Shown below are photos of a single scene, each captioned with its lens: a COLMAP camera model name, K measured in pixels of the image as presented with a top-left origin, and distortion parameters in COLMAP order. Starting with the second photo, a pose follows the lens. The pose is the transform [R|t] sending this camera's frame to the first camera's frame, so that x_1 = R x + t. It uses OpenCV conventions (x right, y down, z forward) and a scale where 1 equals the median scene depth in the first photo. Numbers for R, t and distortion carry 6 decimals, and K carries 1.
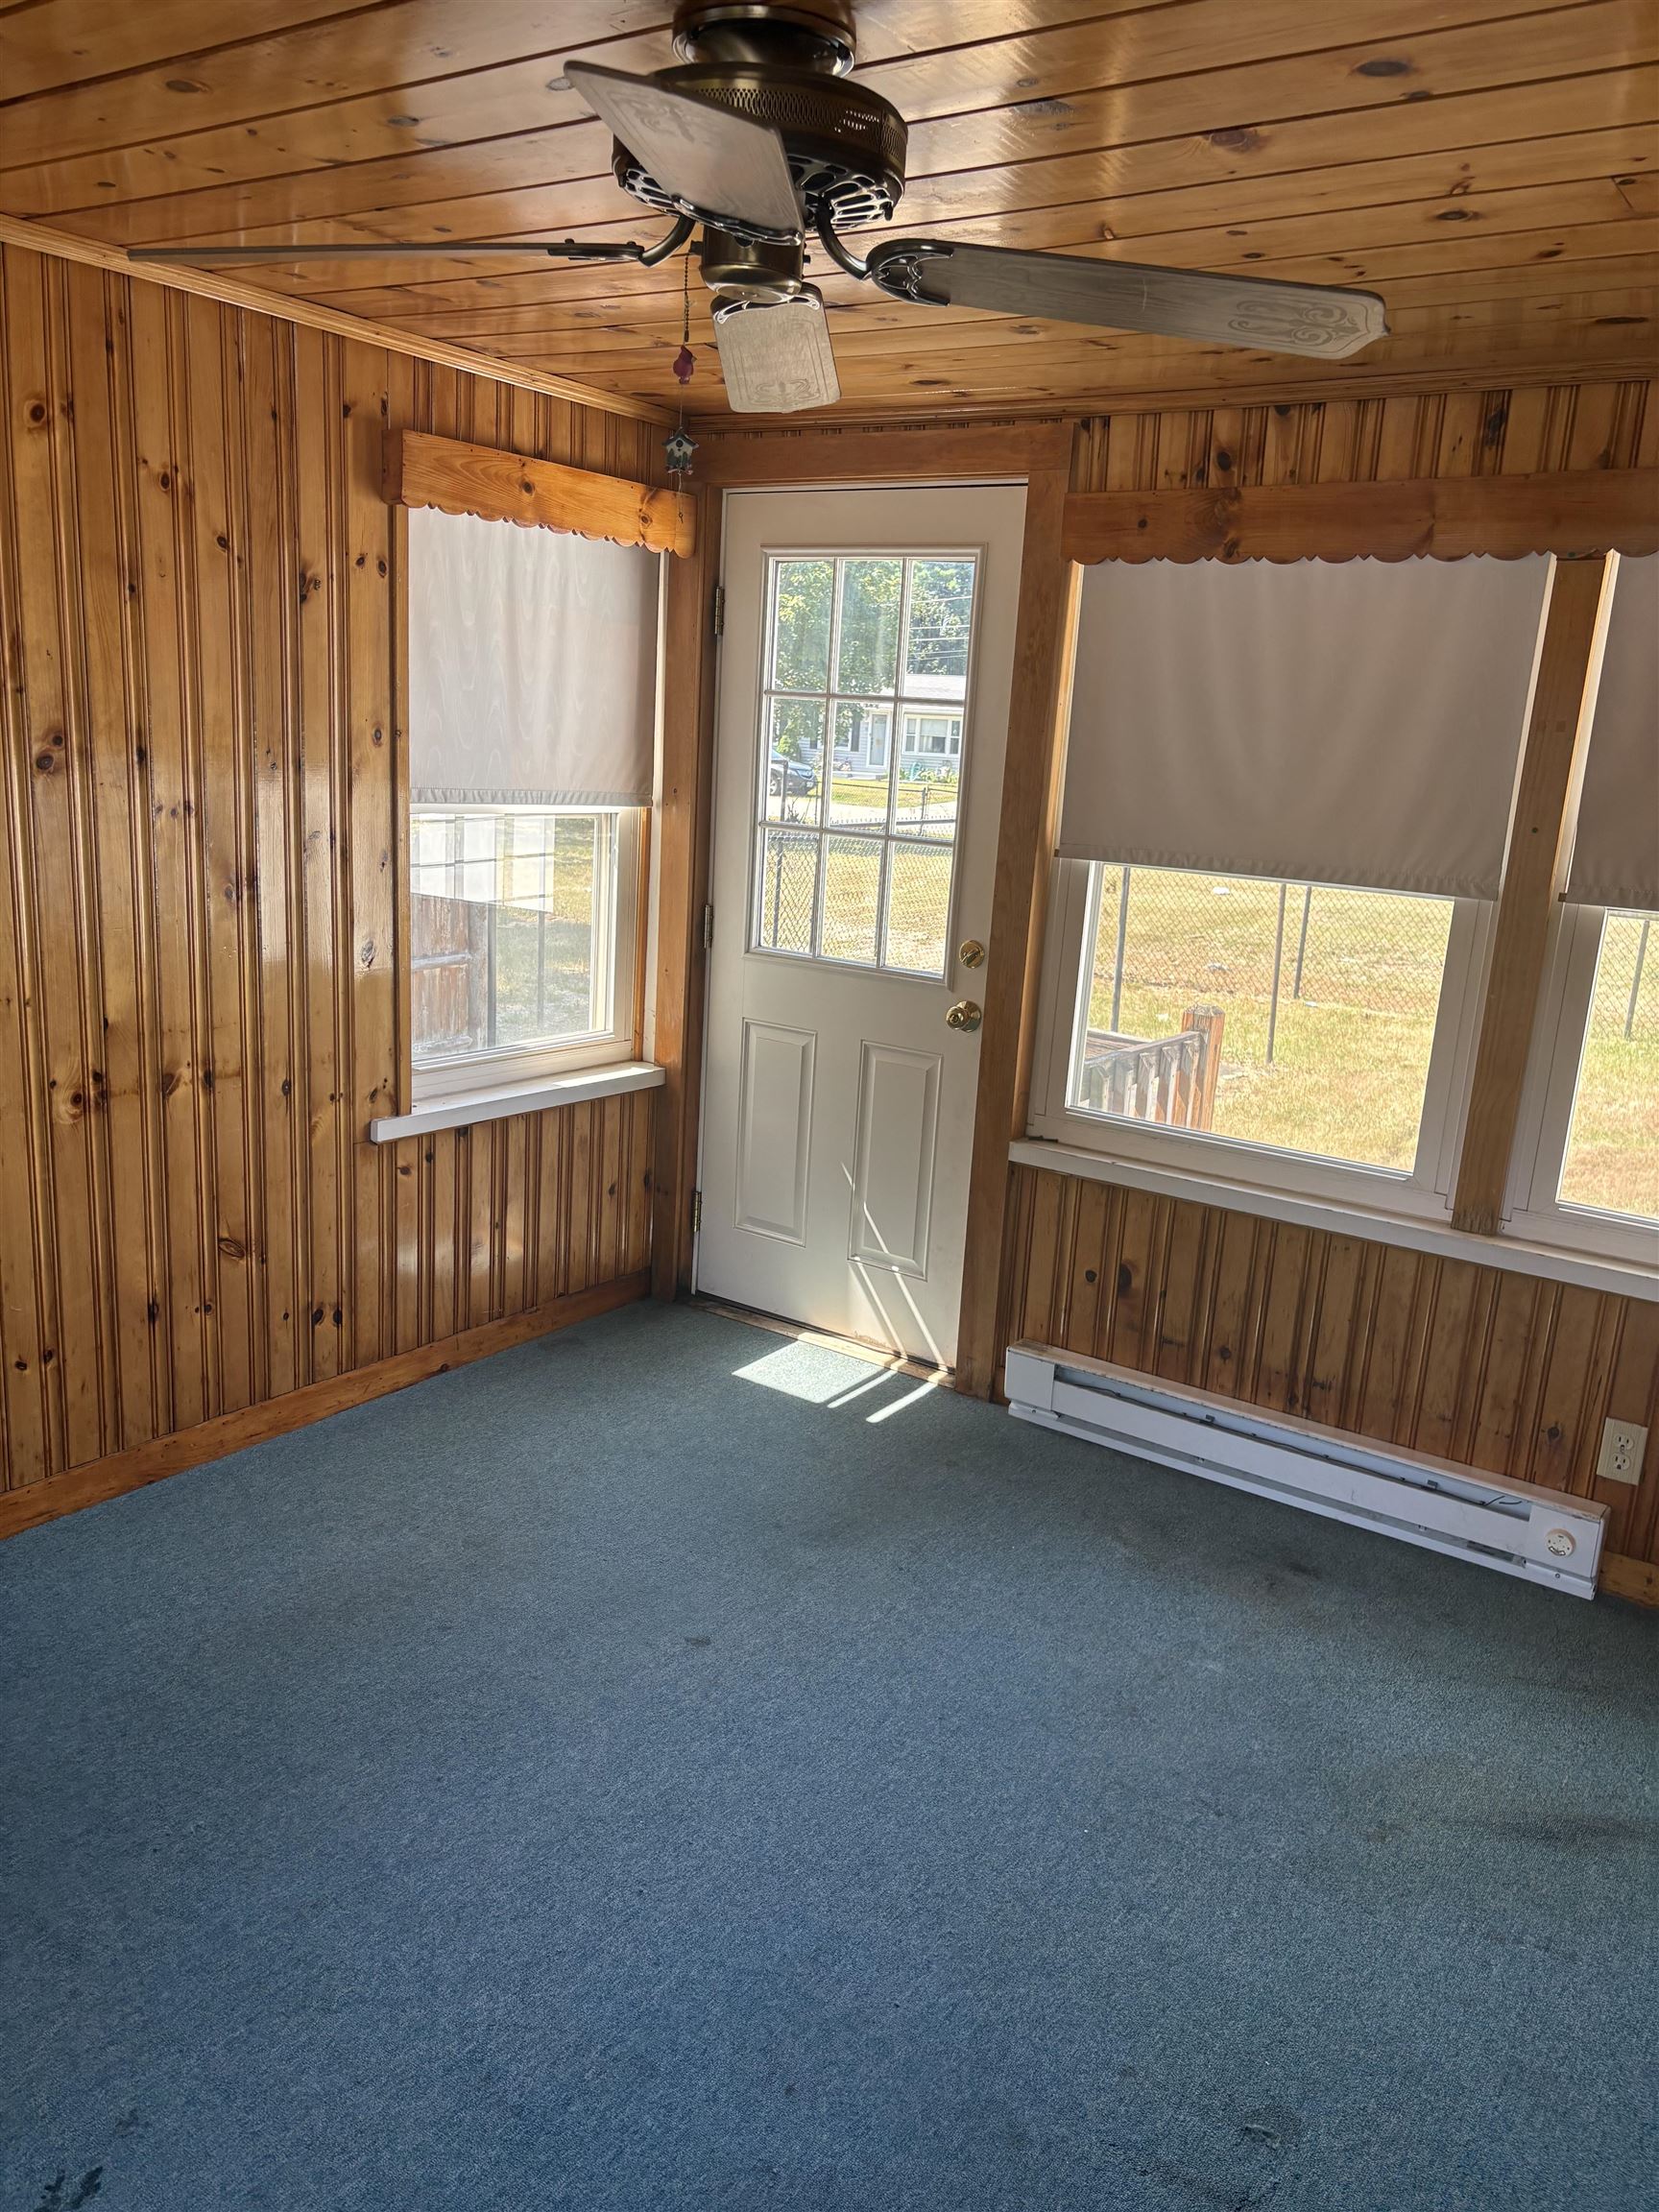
lens RADIAL K [[1663.7, 0, 820.6], [0, 1663.7, 1115.2], [0, 0, 1]] dist [0.049978, -0.054755]
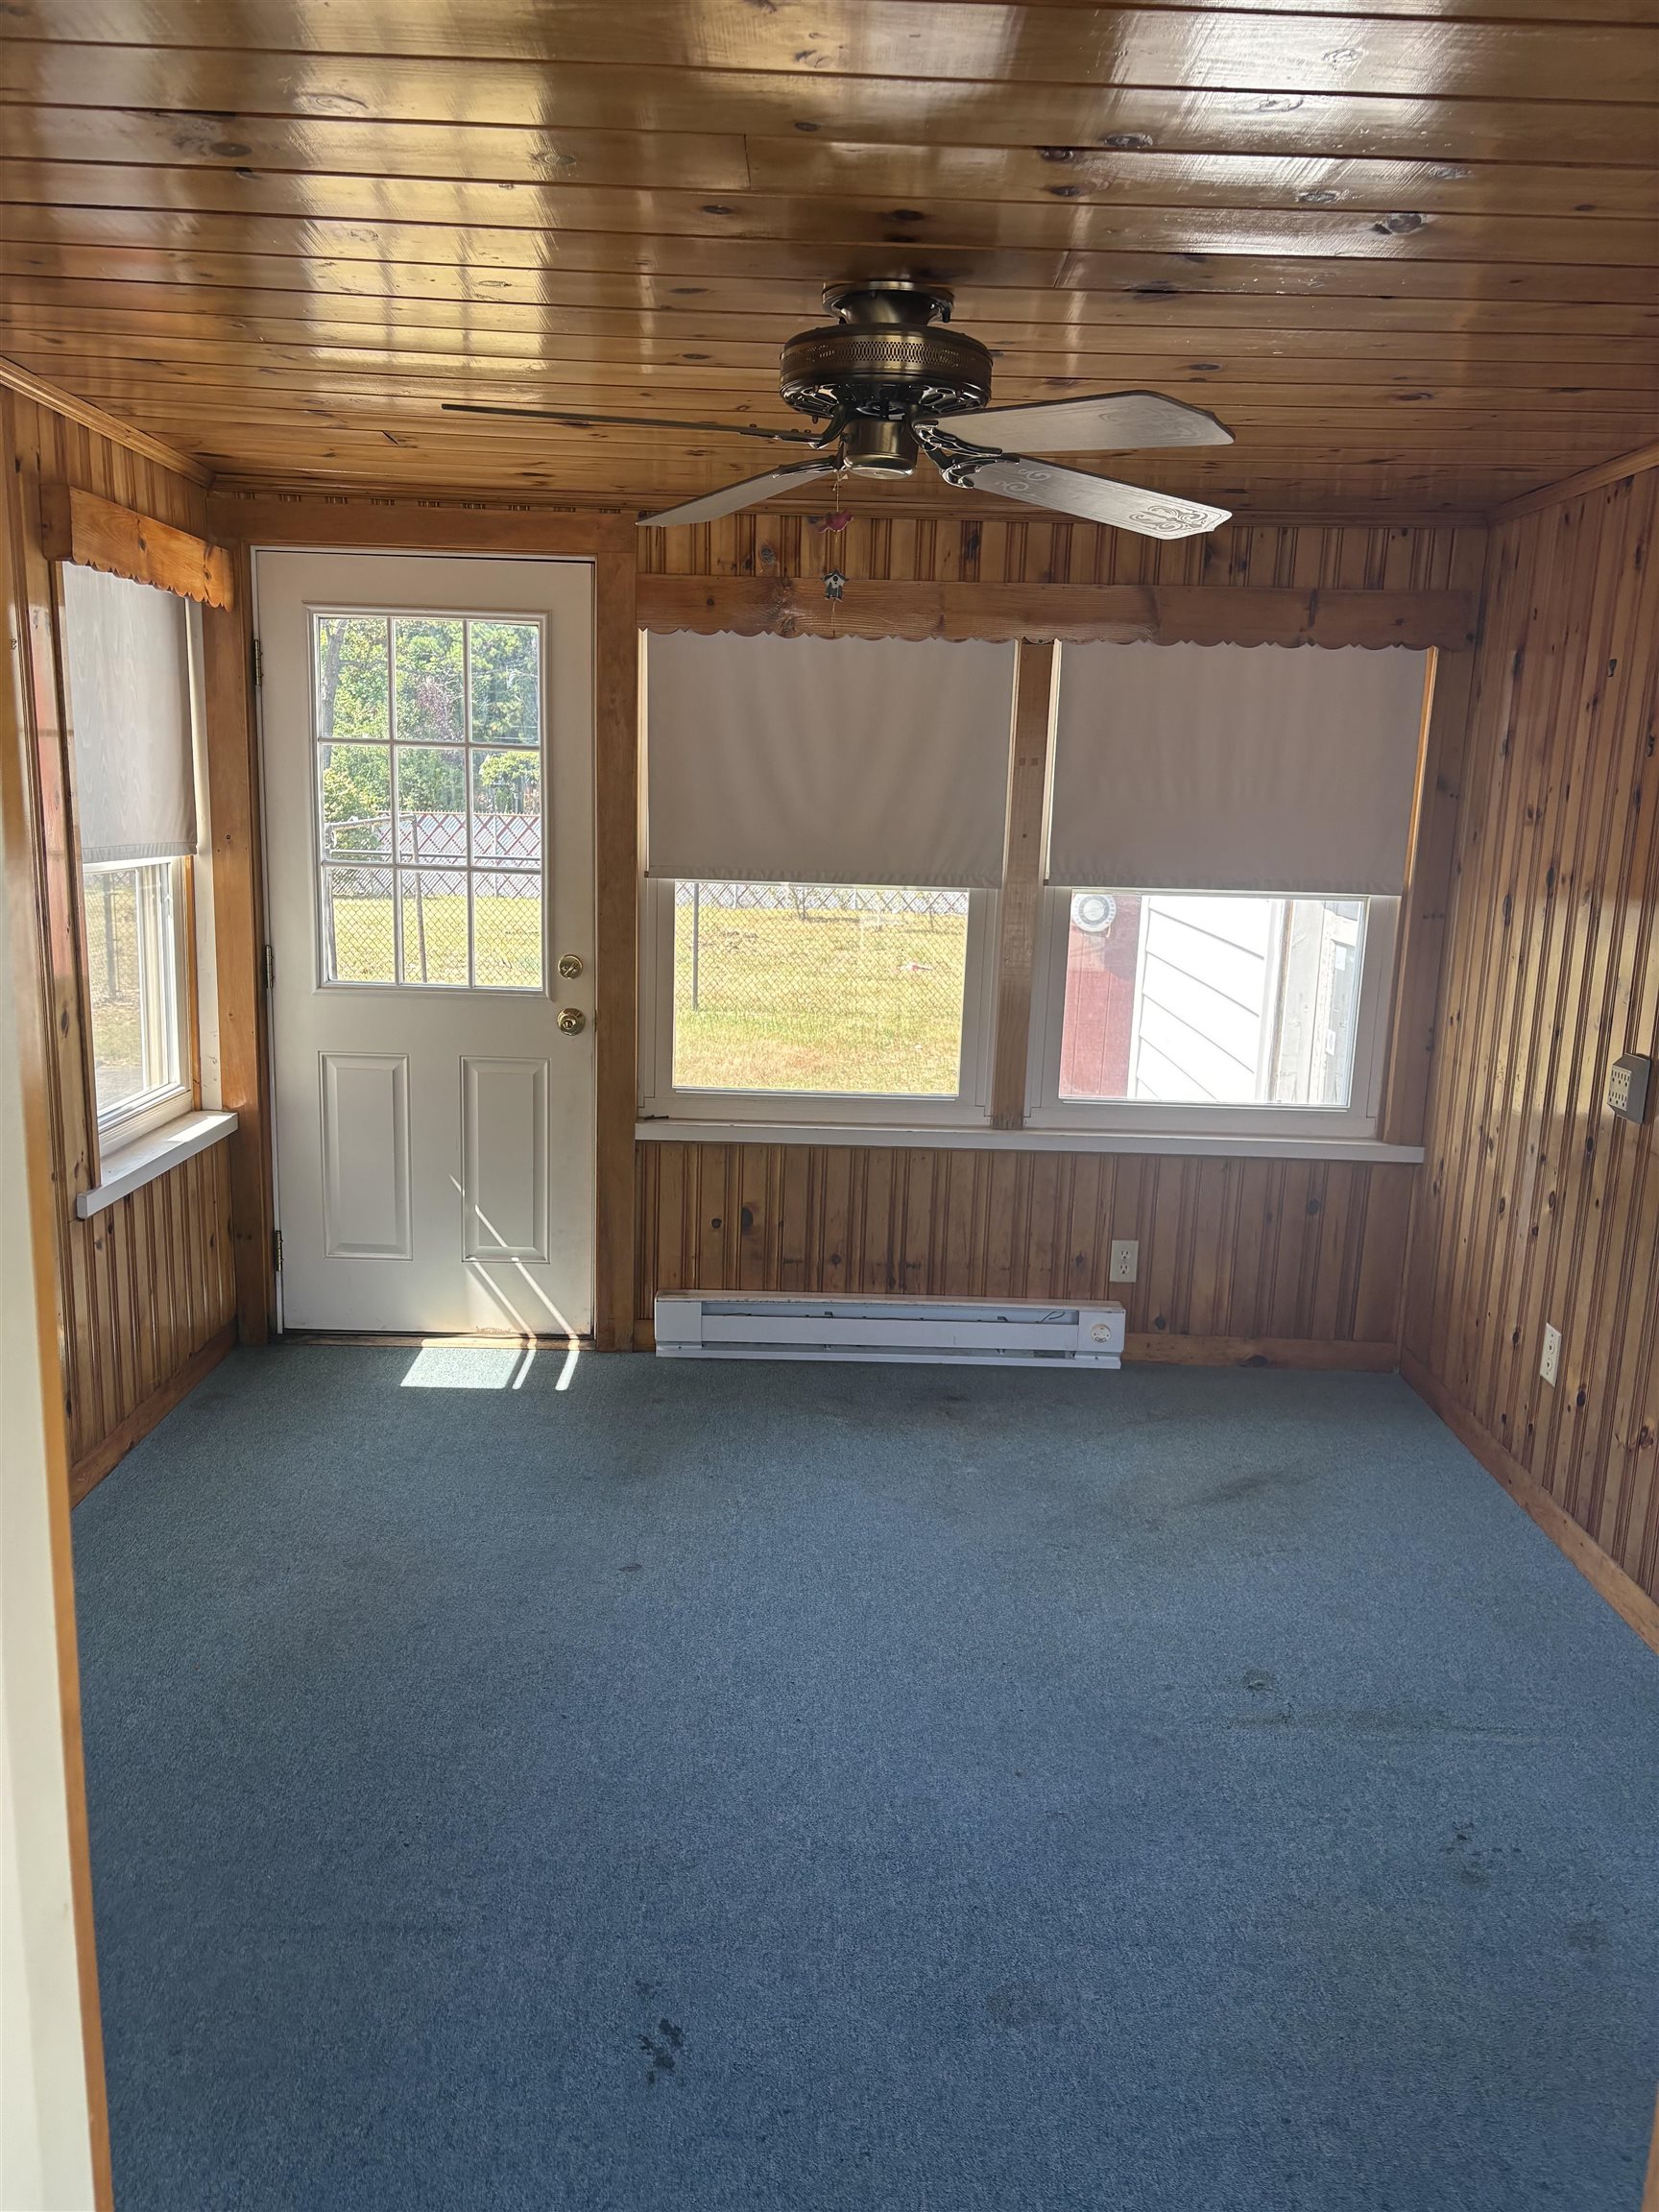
lens RADIAL K [[1668.4, 0, 829.5], [0, 1668.4, 1106.0], [0, 0, 1]] dist [0.102392, -0.101922]
pose [[0.814454, -0.144419, 0.561967, -0.446336], [0.152196, 0.987790, 0.033275, -0.014686], [-0.559911, 0.058428, 0.826490, -0.045815]]
